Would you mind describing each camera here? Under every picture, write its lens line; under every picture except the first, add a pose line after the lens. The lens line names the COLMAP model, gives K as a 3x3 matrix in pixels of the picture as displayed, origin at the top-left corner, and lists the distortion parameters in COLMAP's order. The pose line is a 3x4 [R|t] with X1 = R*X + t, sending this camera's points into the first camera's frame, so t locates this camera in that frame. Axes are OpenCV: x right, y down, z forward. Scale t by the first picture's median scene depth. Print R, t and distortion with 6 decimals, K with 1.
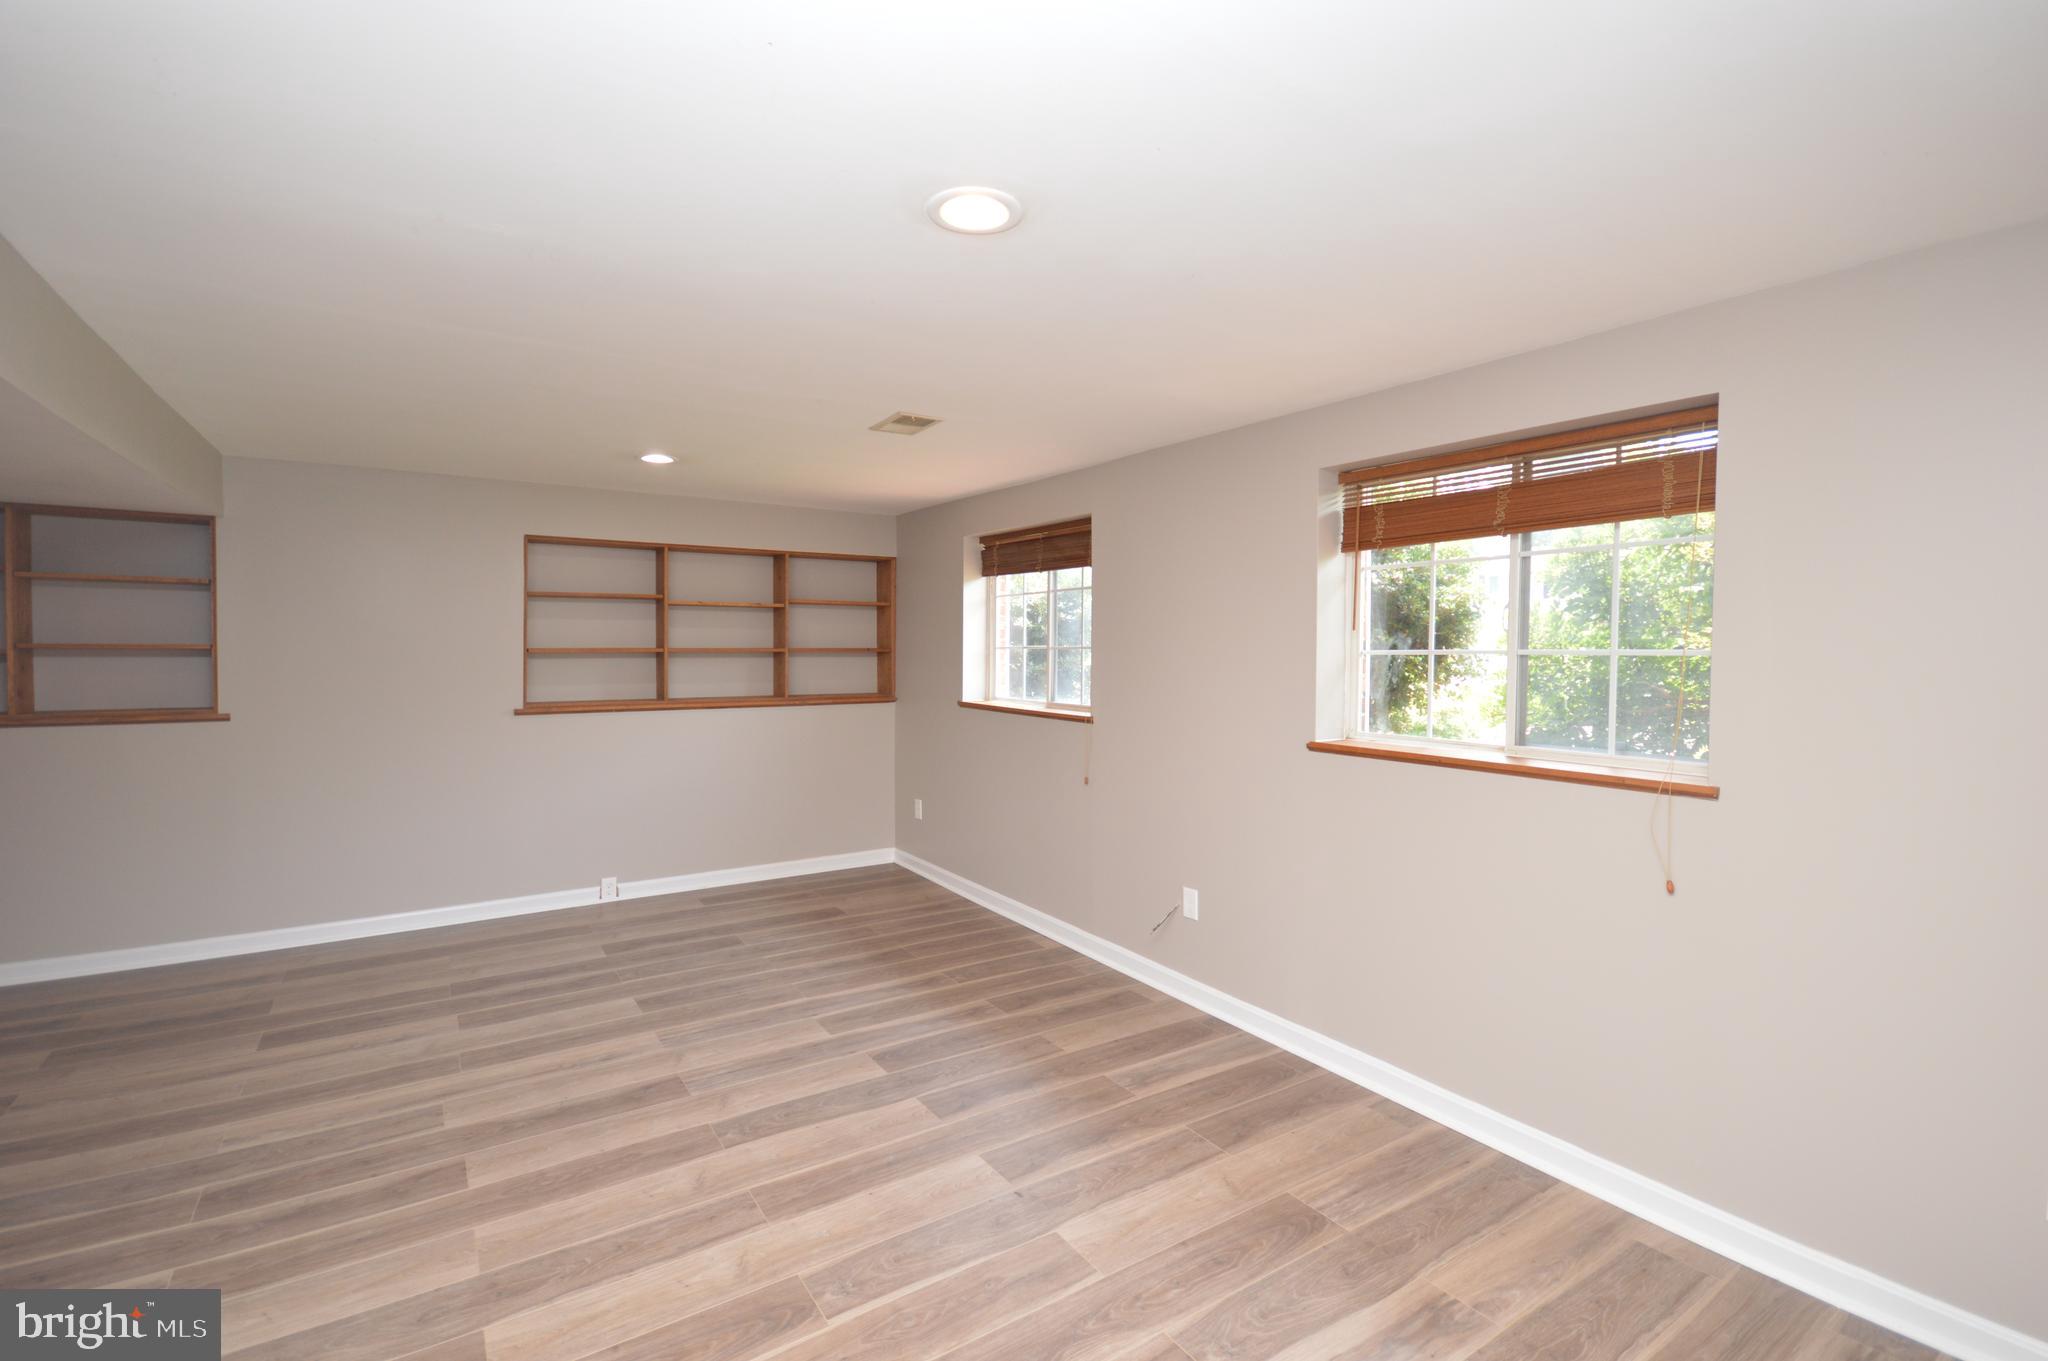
lens RADIAL K [[906.6, 0, 1011.9], [0, 906.6, 671.0], [0, 0, 1]] dist [0.001240, -0.006346]
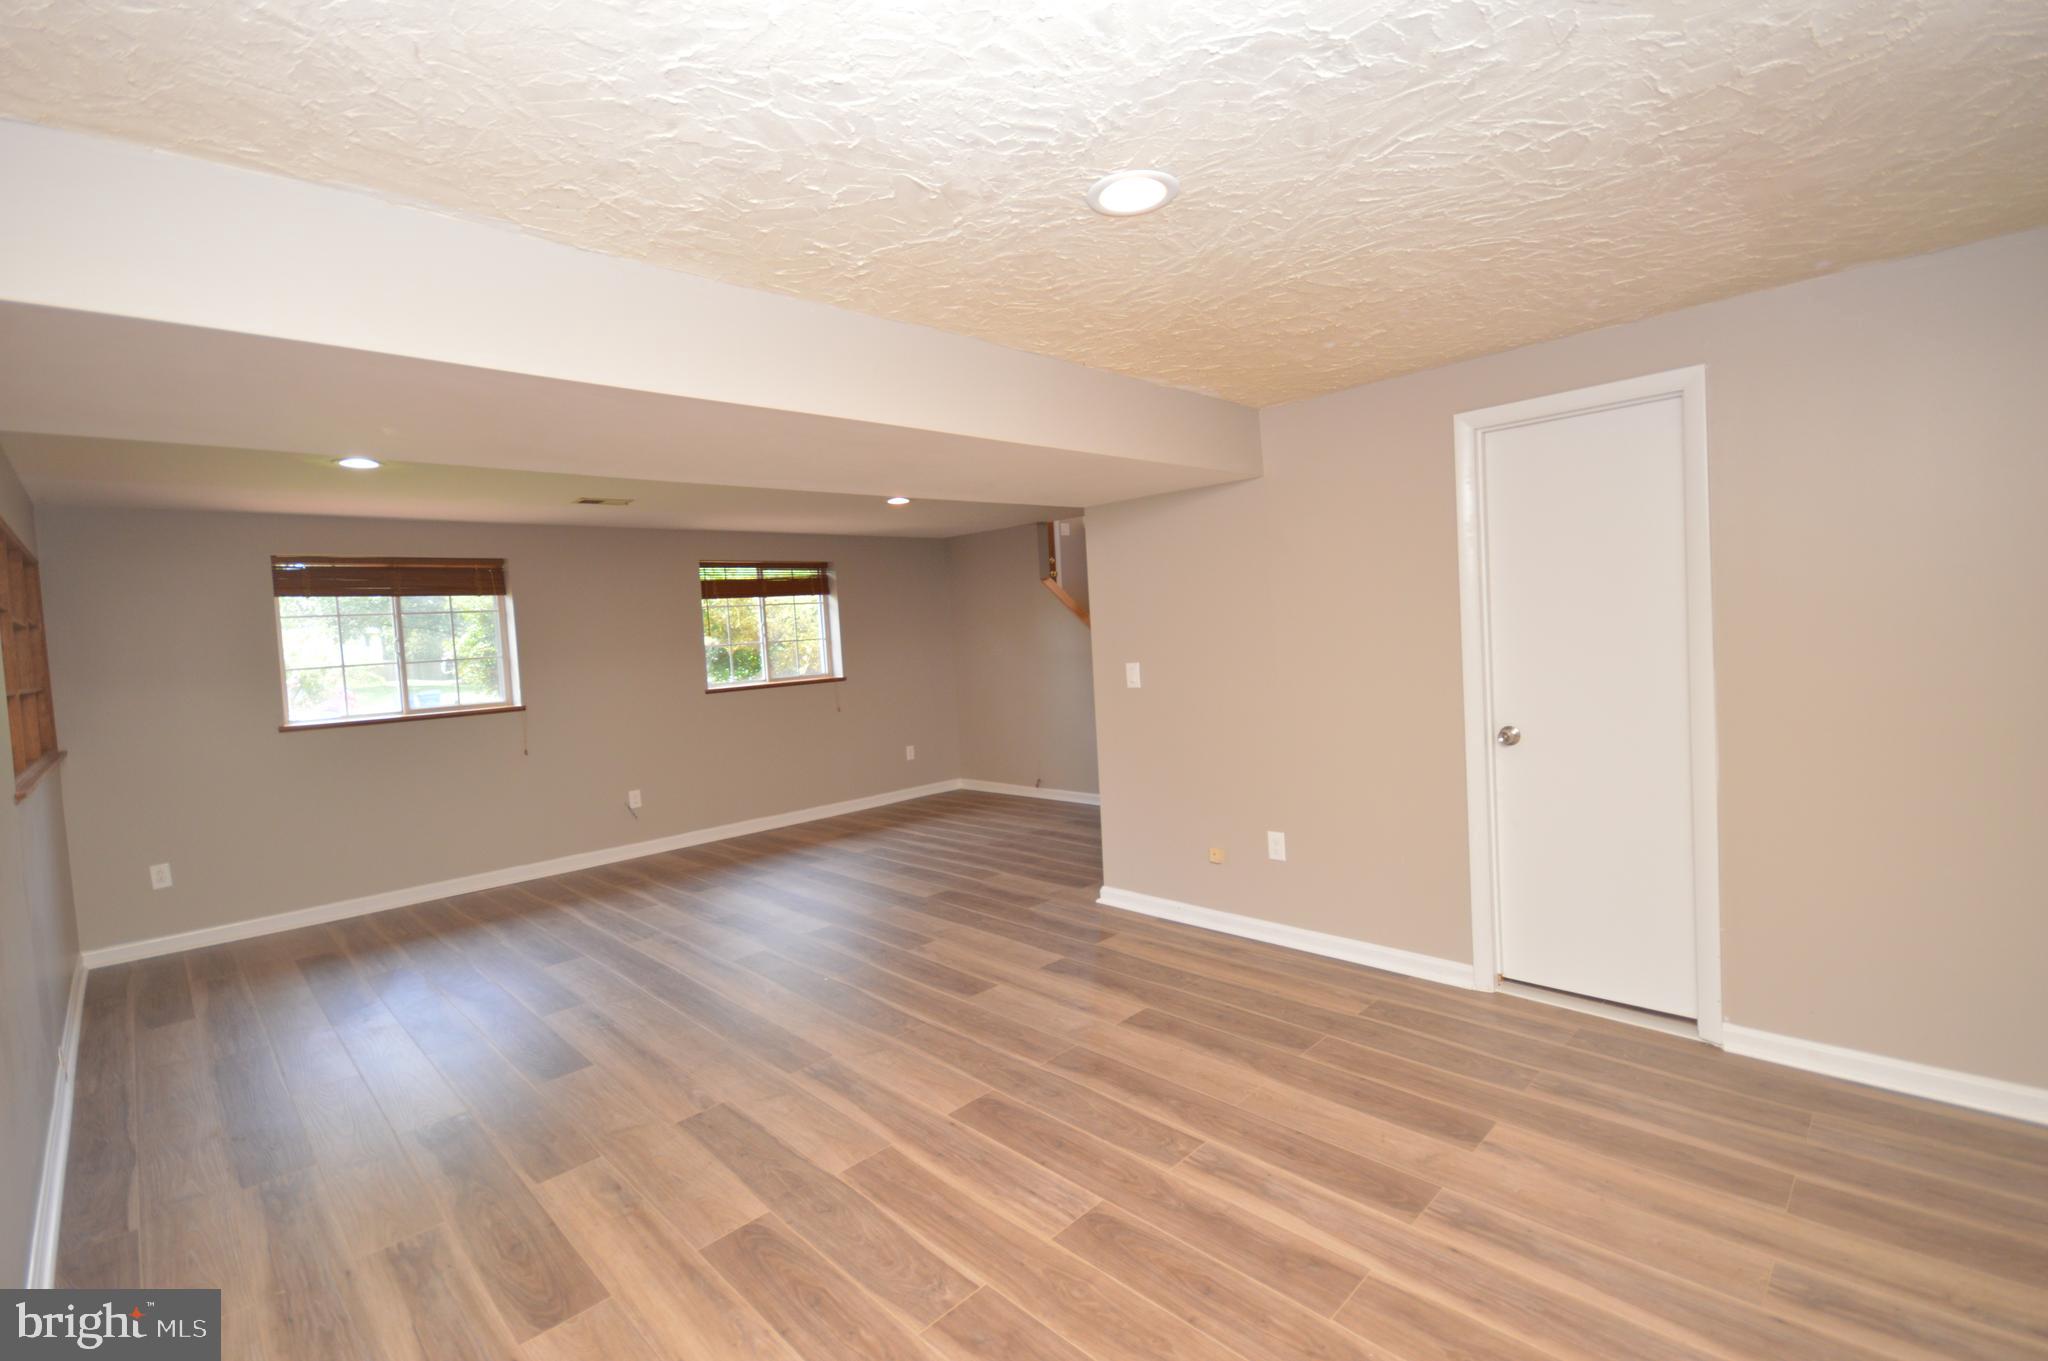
lens RADIAL K [[906.6, 0, 1011.9], [0, 906.6, 671.0], [0, 0, 1]] dist [0.001240, -0.006346]
pose [[-0.183040, -0.038536, 0.982350, -1.570075], [0.078967, 0.995426, 0.053763, -0.020168], [-0.979929, 0.087414, -0.179160, 0.581483]]
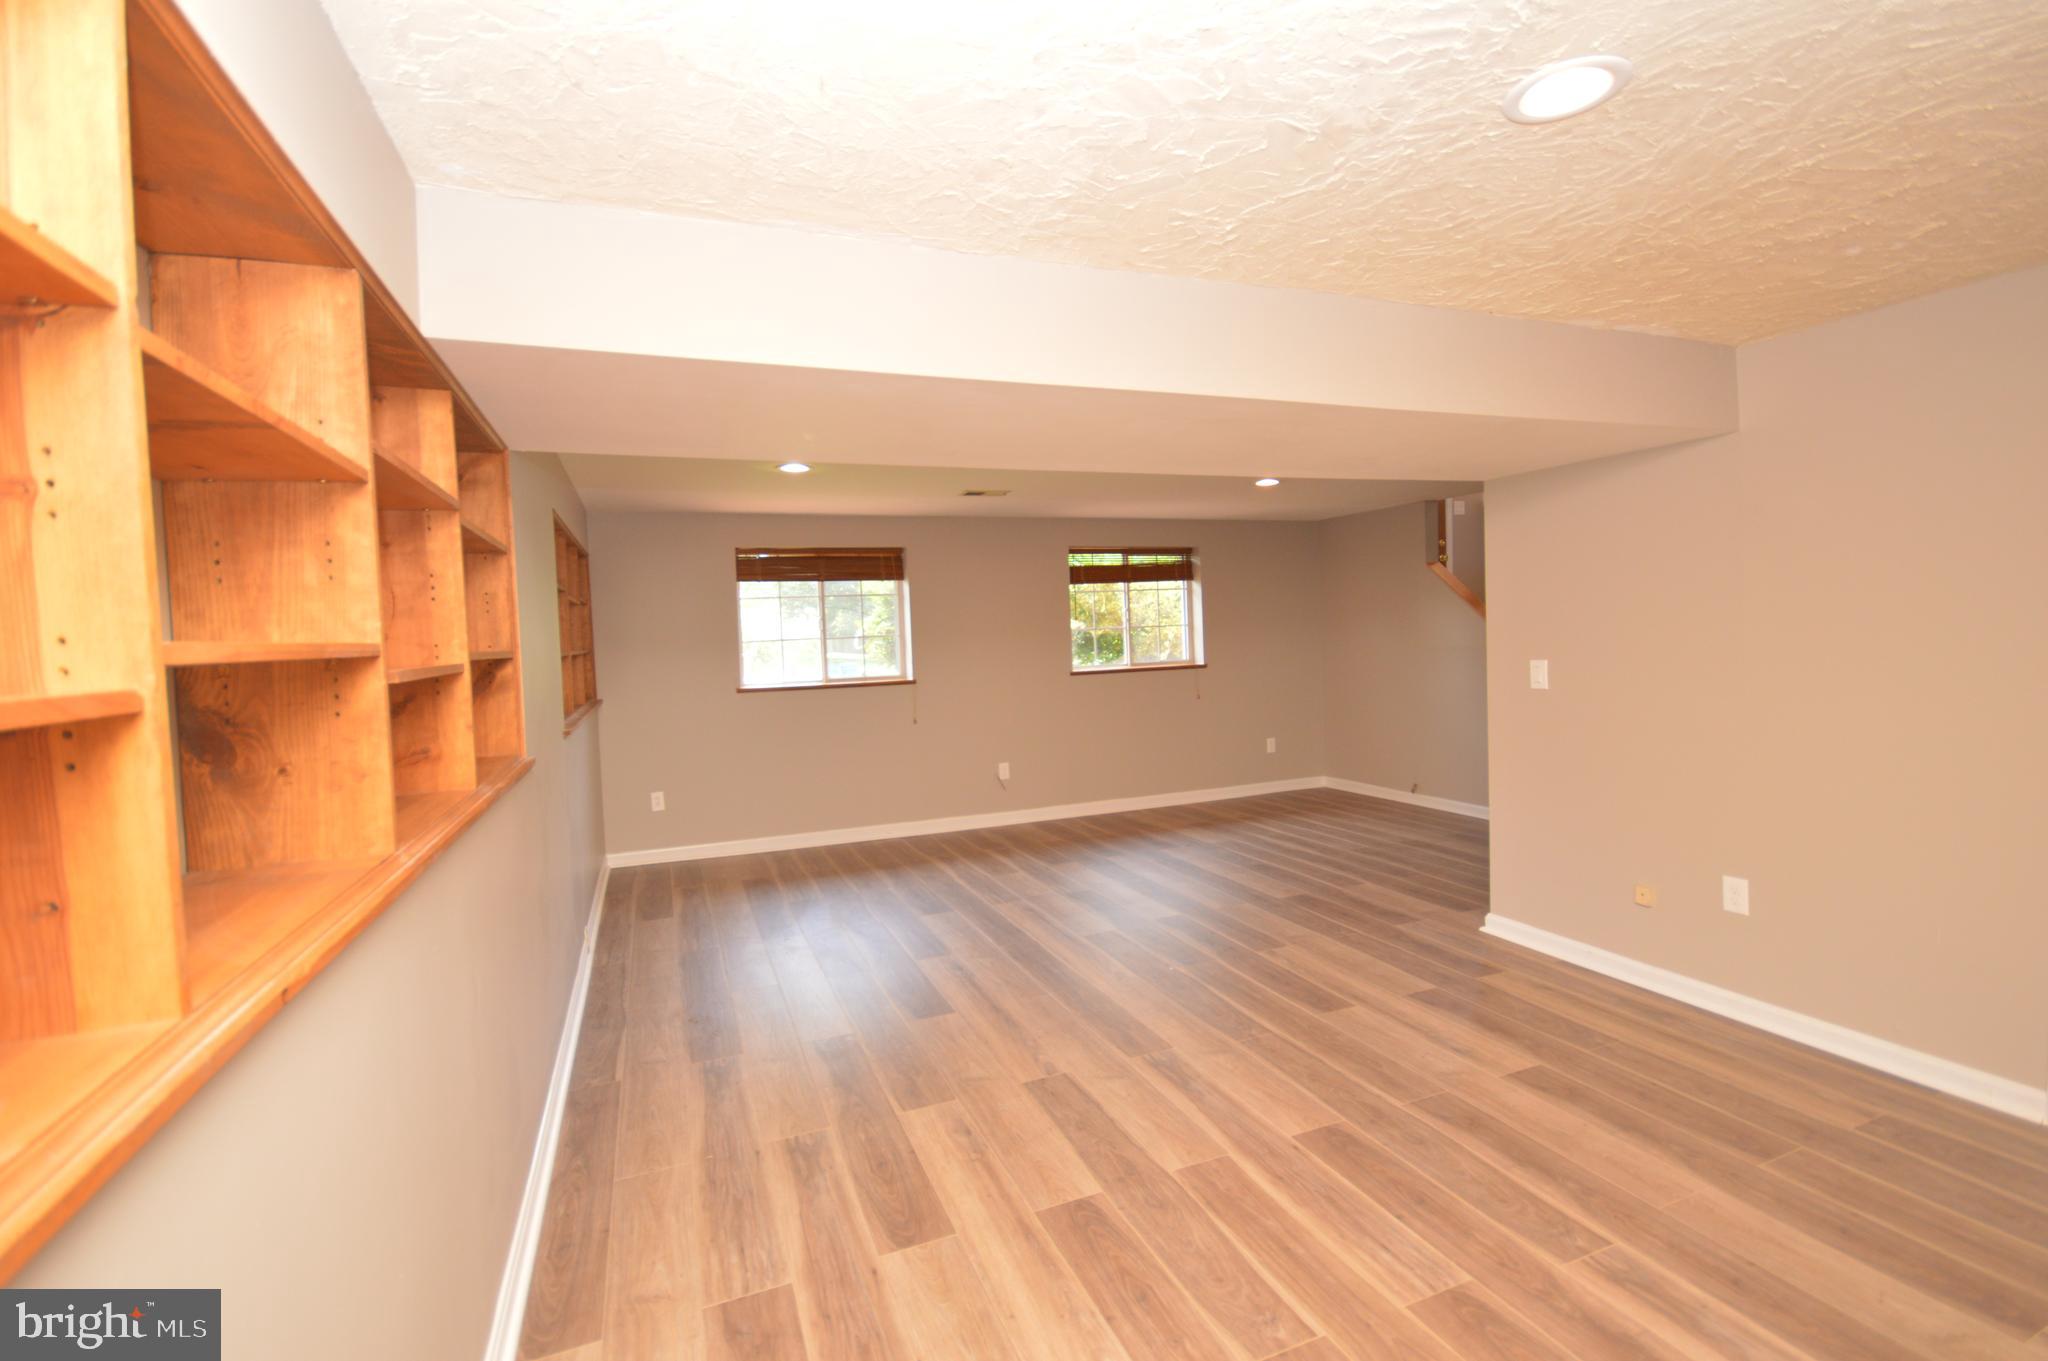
lens RADIAL K [[906.6, 0, 1011.9], [0, 906.6, 671.0], [0, 0, 1]] dist [0.001240, -0.006346]
pose [[0.209617, -0.052861, 0.976354, -1.550392], [0.060879, 0.997306, 0.040925, -0.019696], [-0.975887, 0.050861, 0.212270, 0.575632]]
